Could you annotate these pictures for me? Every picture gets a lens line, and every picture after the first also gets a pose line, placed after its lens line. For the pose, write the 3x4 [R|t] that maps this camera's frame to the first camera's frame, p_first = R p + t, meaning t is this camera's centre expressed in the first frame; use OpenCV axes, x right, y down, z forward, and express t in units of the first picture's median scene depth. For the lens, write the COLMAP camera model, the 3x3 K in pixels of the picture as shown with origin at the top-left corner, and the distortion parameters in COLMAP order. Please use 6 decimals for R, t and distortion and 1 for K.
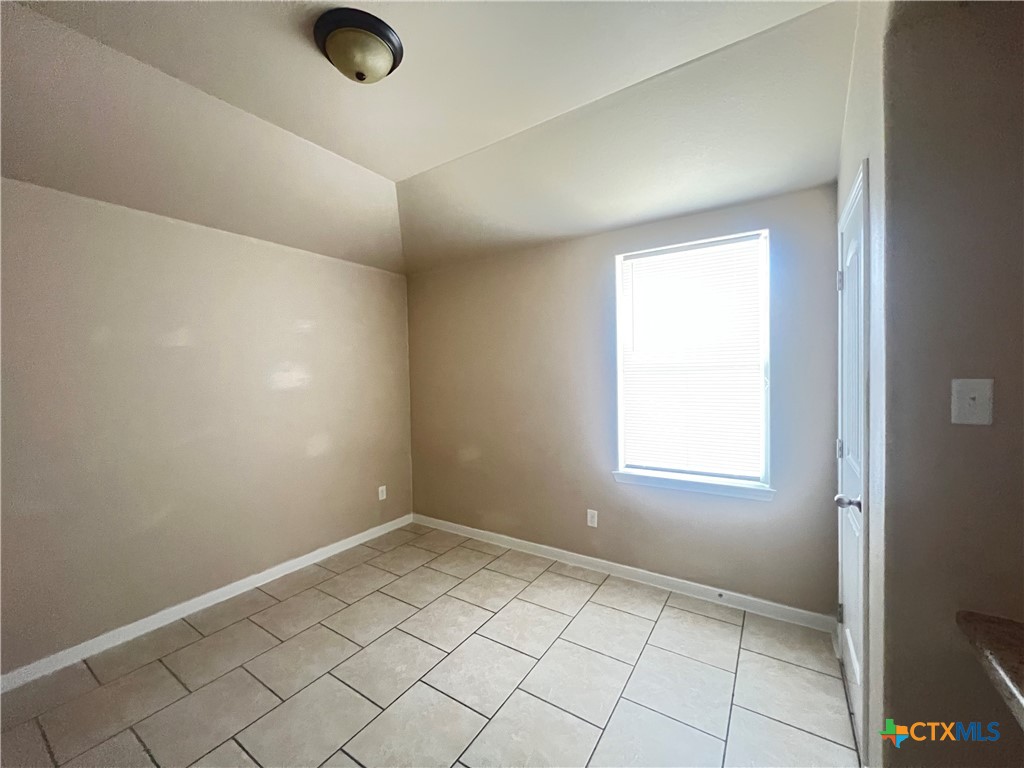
lens RADIAL K [[410.3, 0, 508.8], [0, 410.3, 383.1], [0, 0, 1]] dist [0.000231, 0.000215]
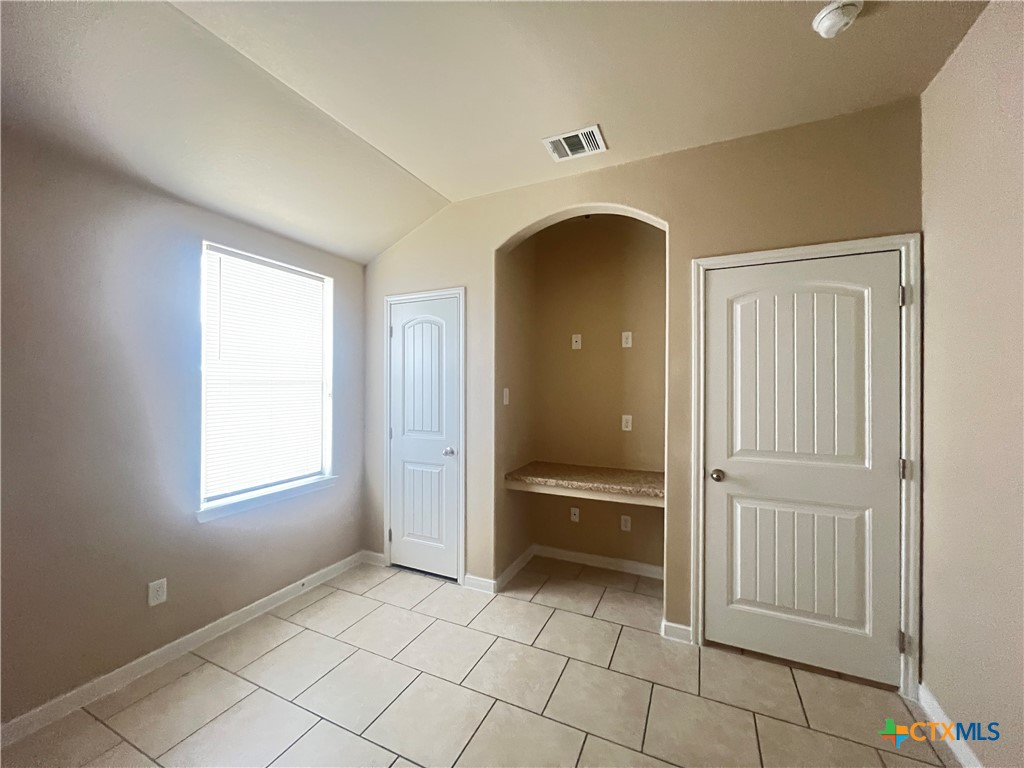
lens RADIAL K [[410.3, 0, 508.8], [0, 410.3, 383.1], [0, 0, 1]] dist [0.000231, 0.000215]
pose [[-0.148686, 0.026693, 0.988524, -0.660685], [0.027523, 0.999360, -0.022846, 0.006356], [-0.988501, 0.023810, -0.149325, 0.568485]]
